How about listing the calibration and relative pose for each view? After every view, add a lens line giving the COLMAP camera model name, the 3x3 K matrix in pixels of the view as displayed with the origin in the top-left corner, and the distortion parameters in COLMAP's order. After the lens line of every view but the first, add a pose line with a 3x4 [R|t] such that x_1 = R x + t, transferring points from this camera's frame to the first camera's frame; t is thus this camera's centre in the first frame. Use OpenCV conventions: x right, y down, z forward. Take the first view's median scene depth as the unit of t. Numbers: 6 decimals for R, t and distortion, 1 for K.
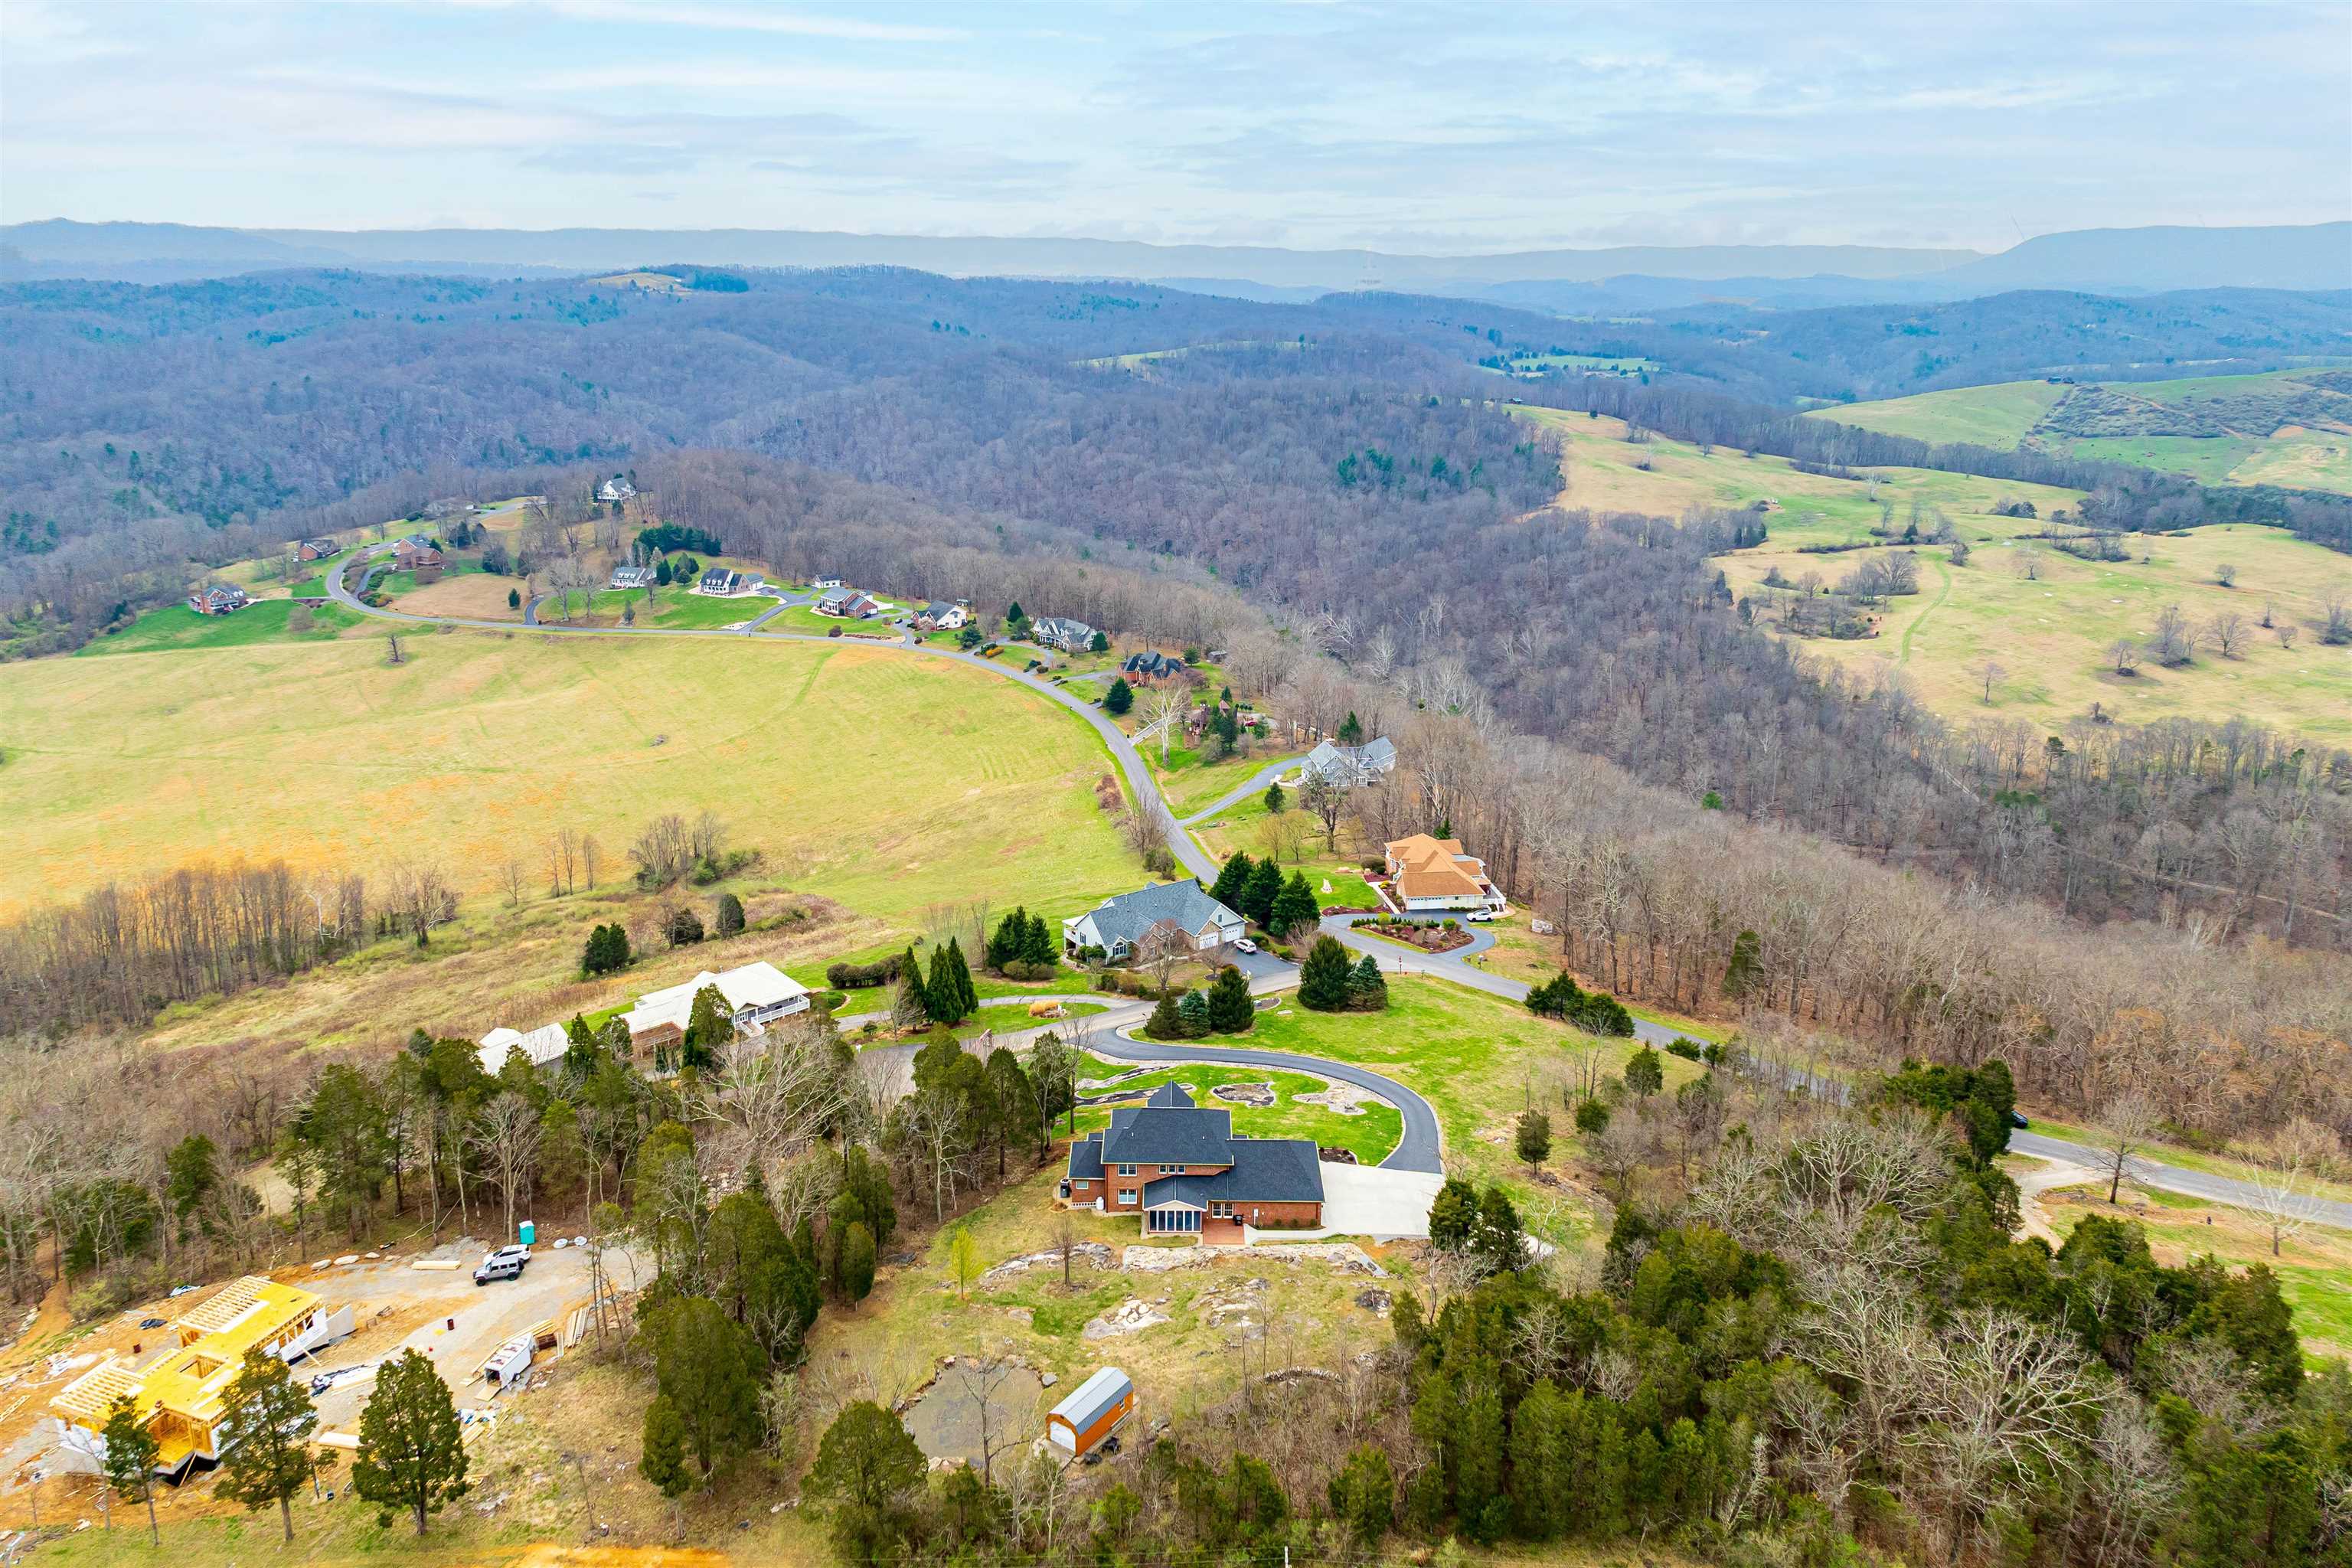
lens RADIAL K [[1614.2, 0, 1178.7], [0, 1614.2, 734.0], [0, 0, 1]] dist [-0.022914, 0.005925]
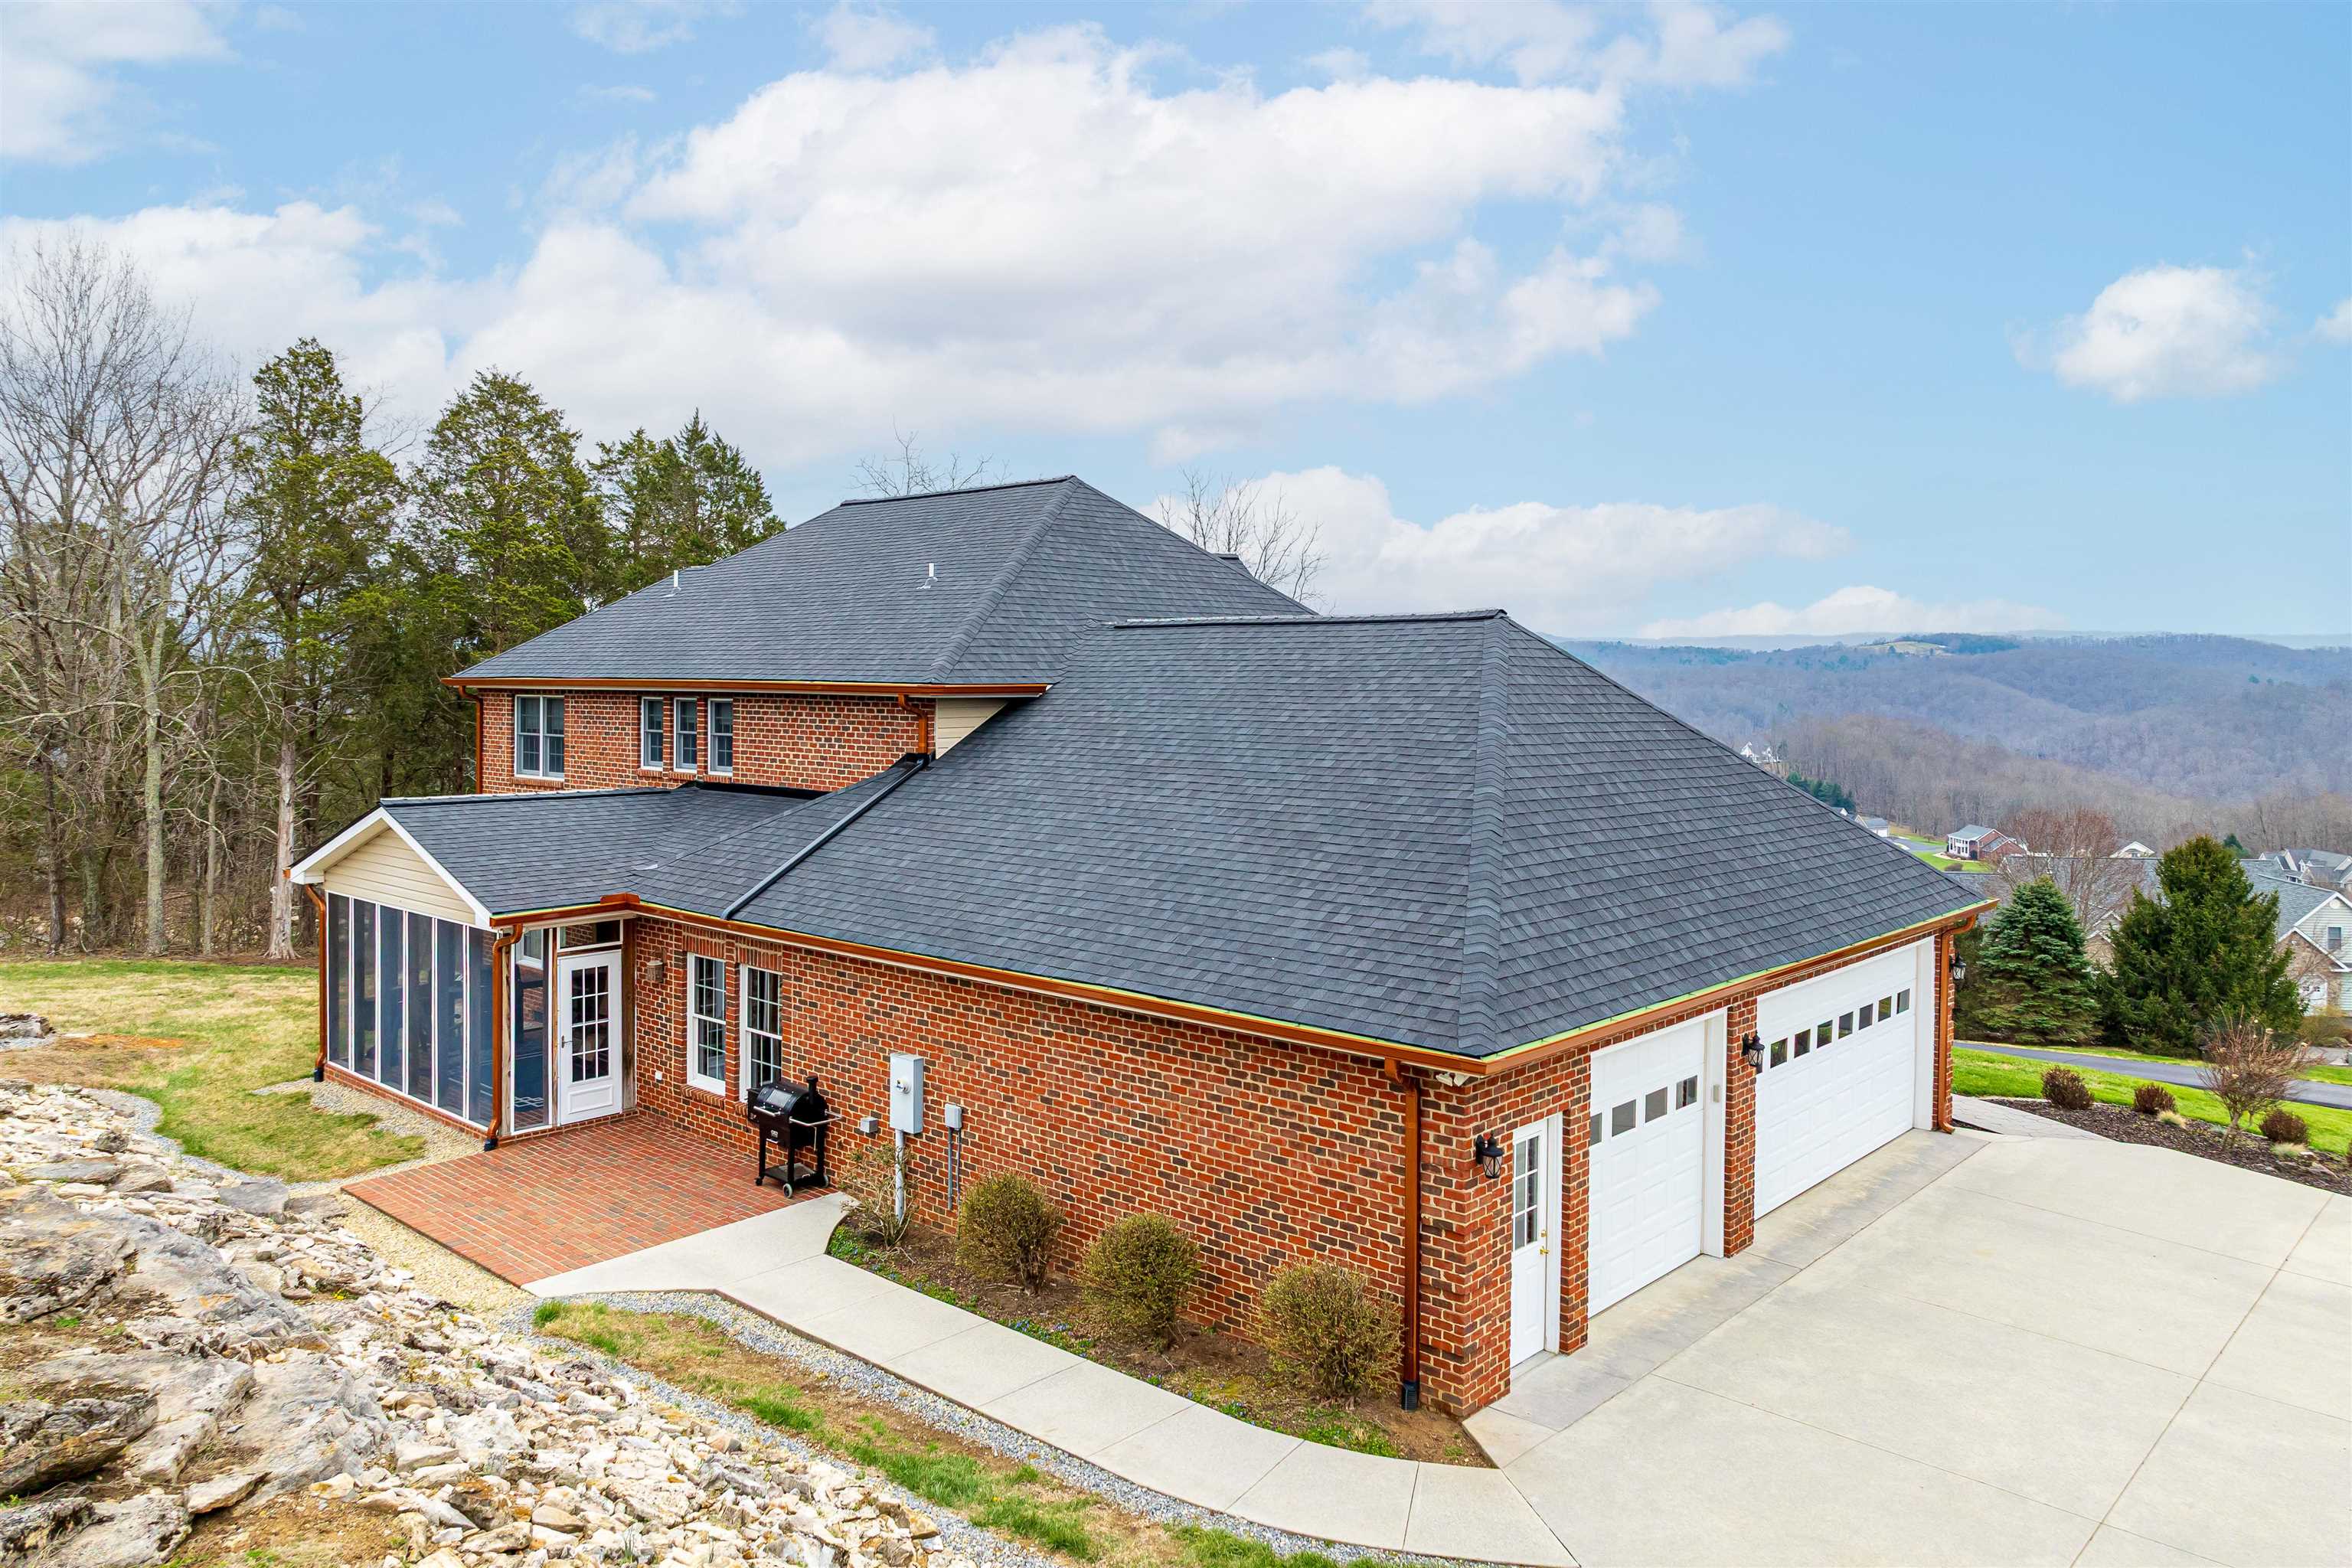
lens RADIAL K [[1646.5, 0, 1173.6], [0, 1646.5, 697.9], [0, 0, 1]] dist [-0.021077, 0.000719]
pose [[0.738918, 0.002966, -0.673789, 0.088993], [-0.176070, 0.966095, -0.188836, 0.199457], [0.650384, 0.258168, 0.714388, 0.640838]]
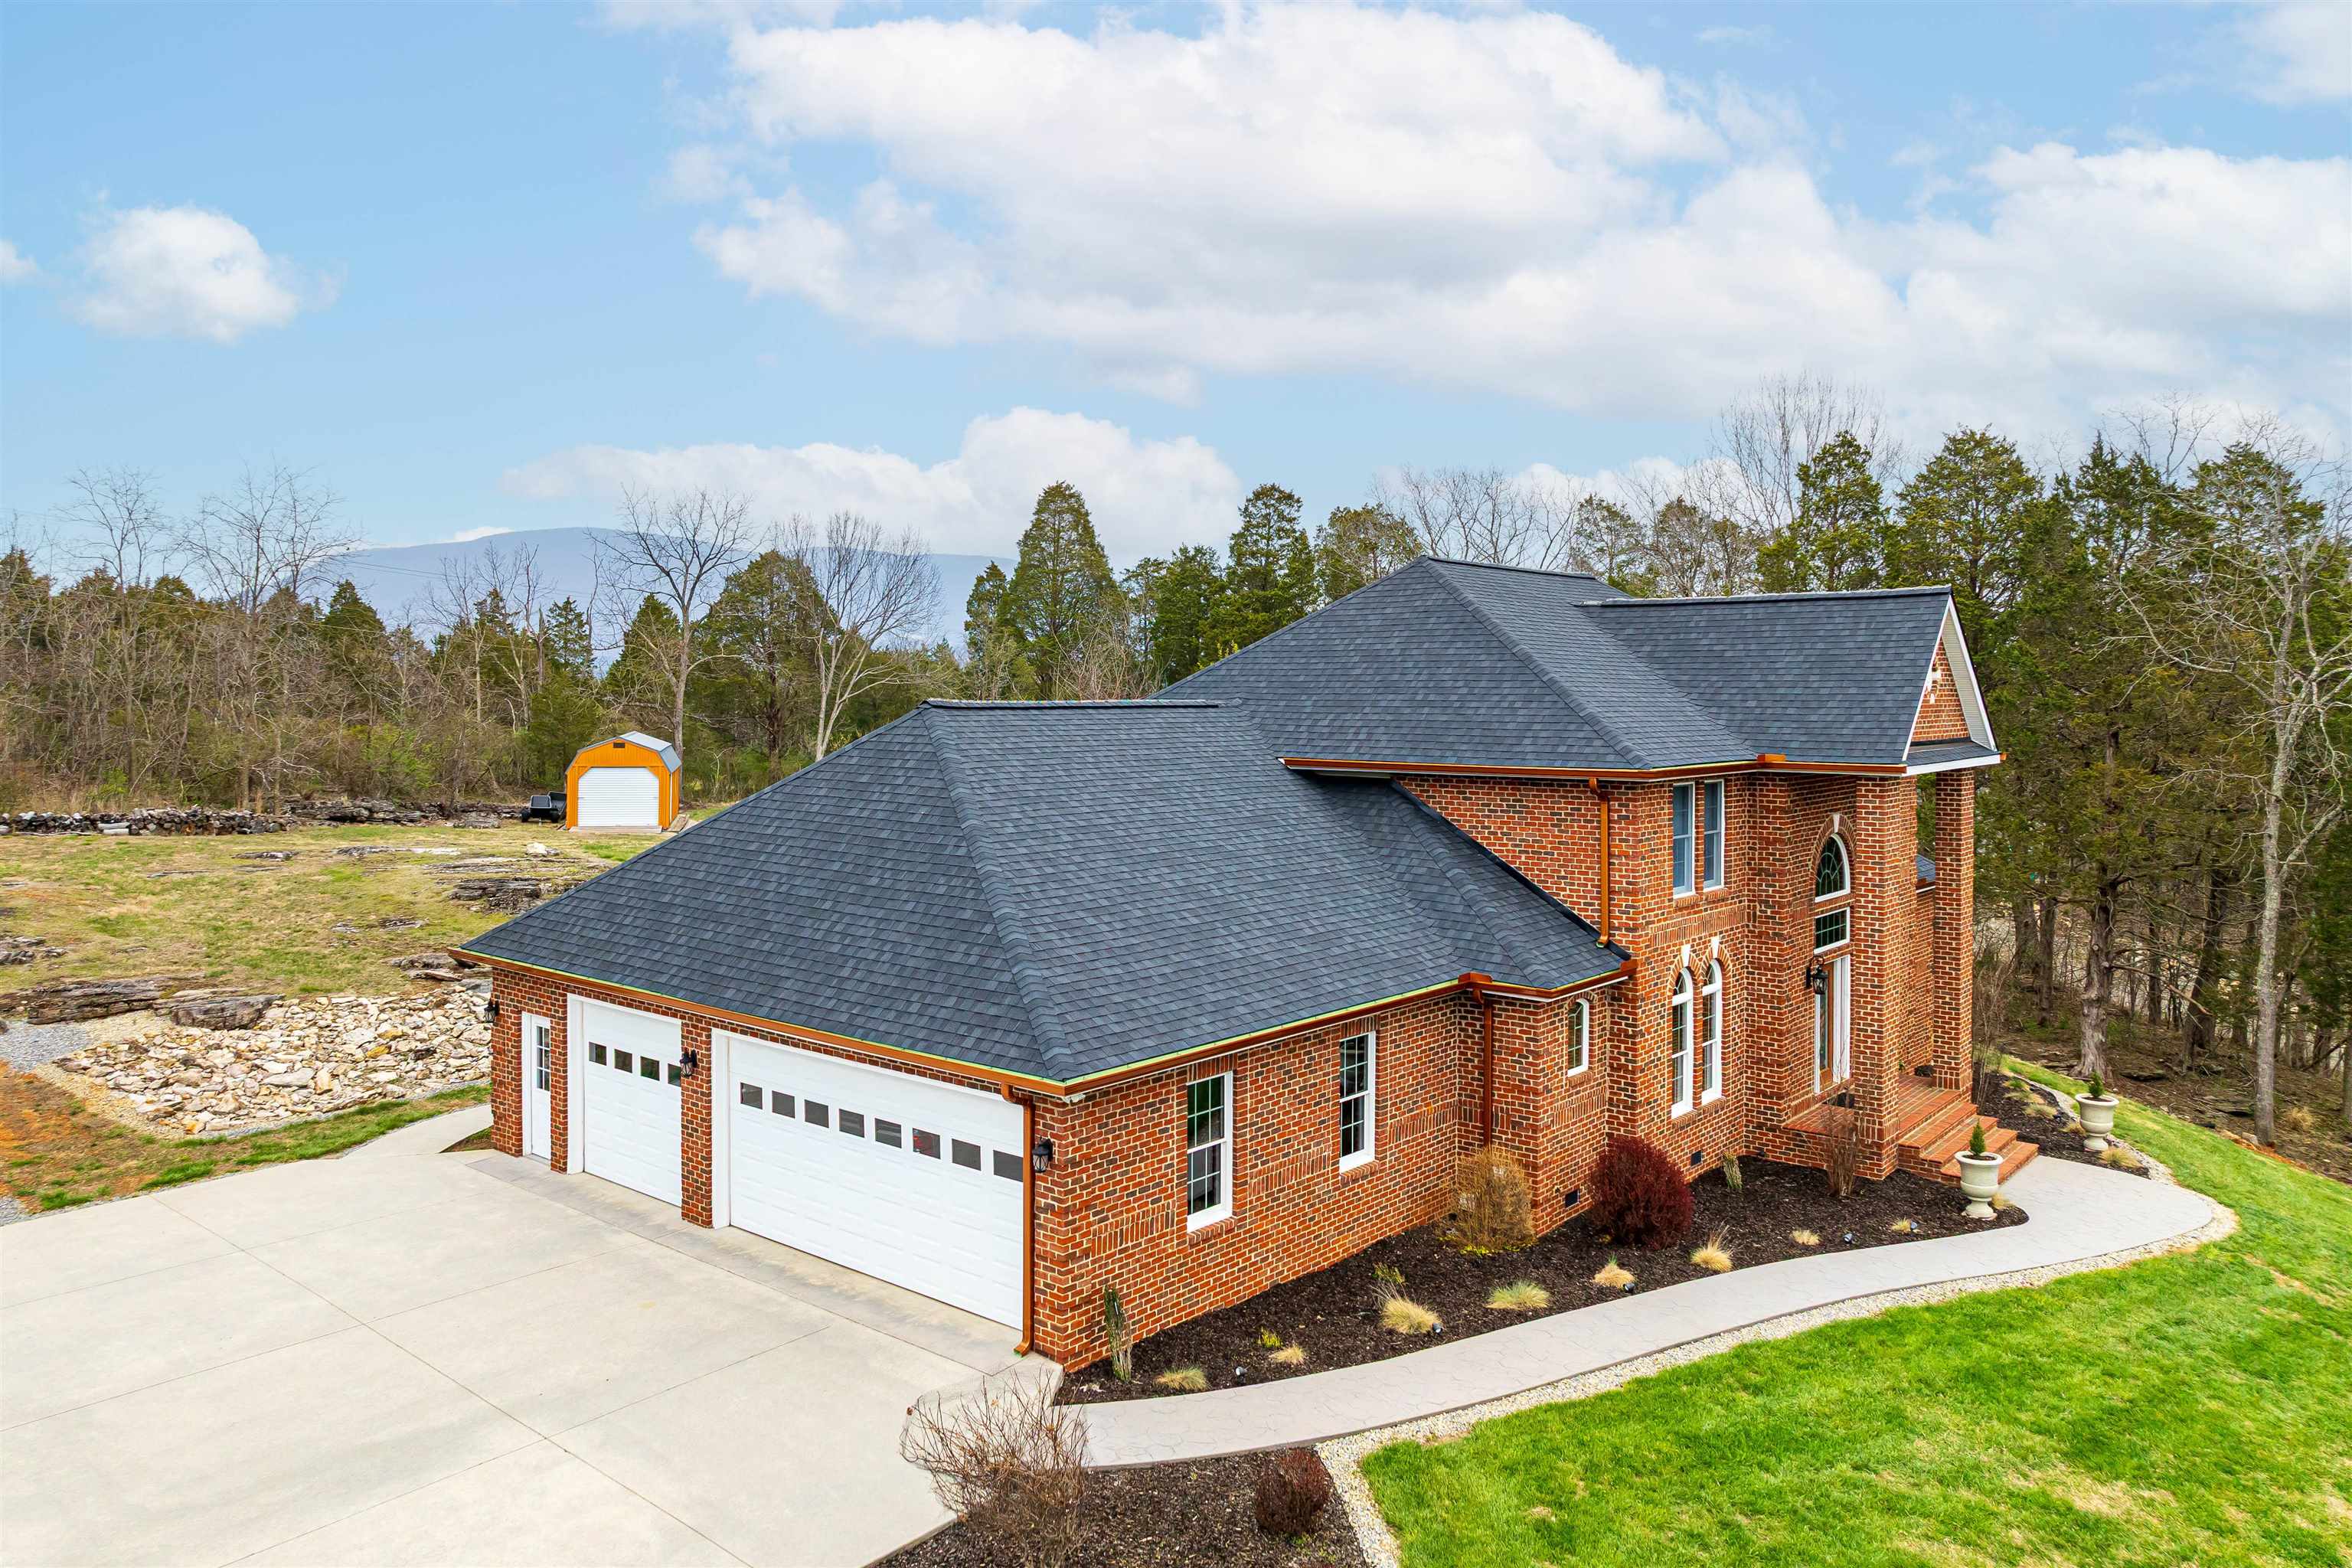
lens RADIAL K [[1658.2, 0, 1176.7], [0, 1658.2, 690.3], [0, 0, 1]] dist [-0.033528, 0.023152]
pose [[-0.651970, -0.010768, -0.758168, 0.109274], [-0.207516, 0.964258, 0.164755, 0.158826], [0.729295, 0.264747, -0.630902, 0.775367]]
